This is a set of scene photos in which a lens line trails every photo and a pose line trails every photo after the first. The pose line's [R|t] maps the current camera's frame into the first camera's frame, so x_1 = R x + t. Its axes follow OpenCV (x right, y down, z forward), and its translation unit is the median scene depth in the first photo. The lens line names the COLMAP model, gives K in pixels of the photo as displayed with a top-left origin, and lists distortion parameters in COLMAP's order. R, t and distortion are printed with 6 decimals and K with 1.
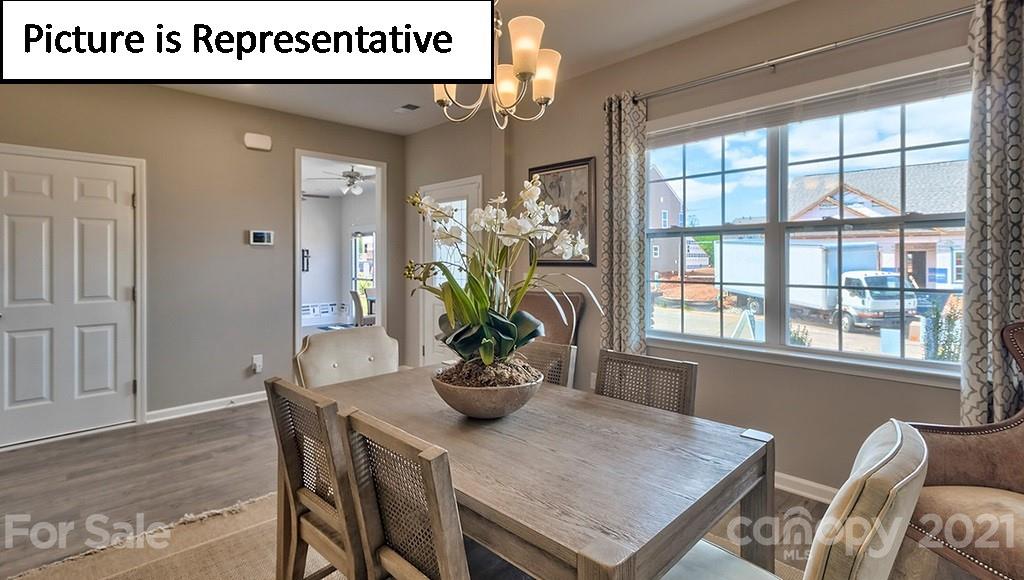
lens RADIAL K [[485.3, 0, 515.3], [0, 485.3, 260.1], [0, 0, 1]] dist [0.001831, -0.000021]
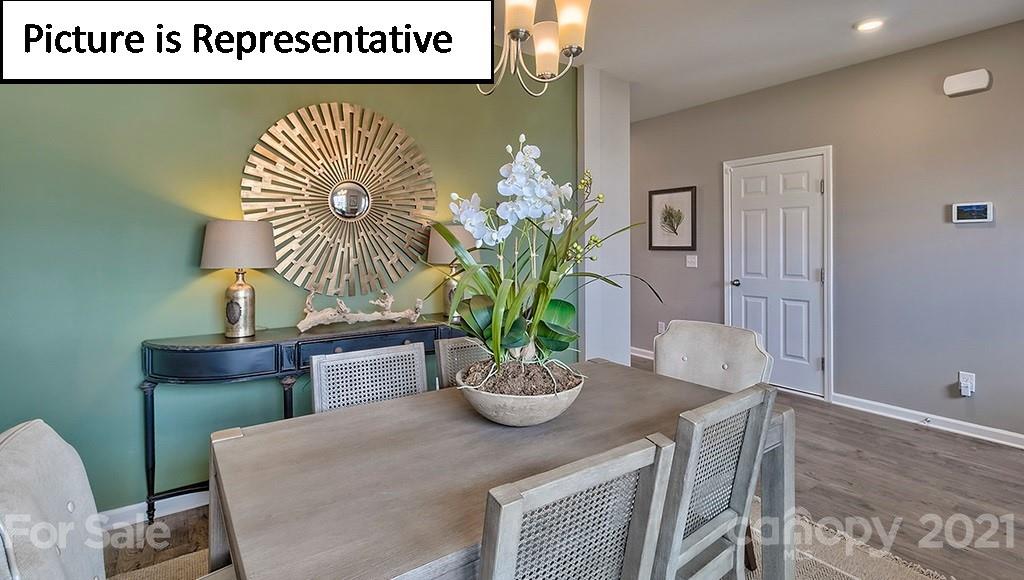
lens RADIAL K [[485.3, 0, 513.1], [0, 485.3, 245.1], [0, 0, 1]] dist [0.001831, -0.000021]
pose [[-0.178290, 0.004584, -0.983967, 0.378749], [0.000731, 0.999989, 0.004526, -0.001393], [0.983978, 0.000088, -0.178291, 0.541920]]
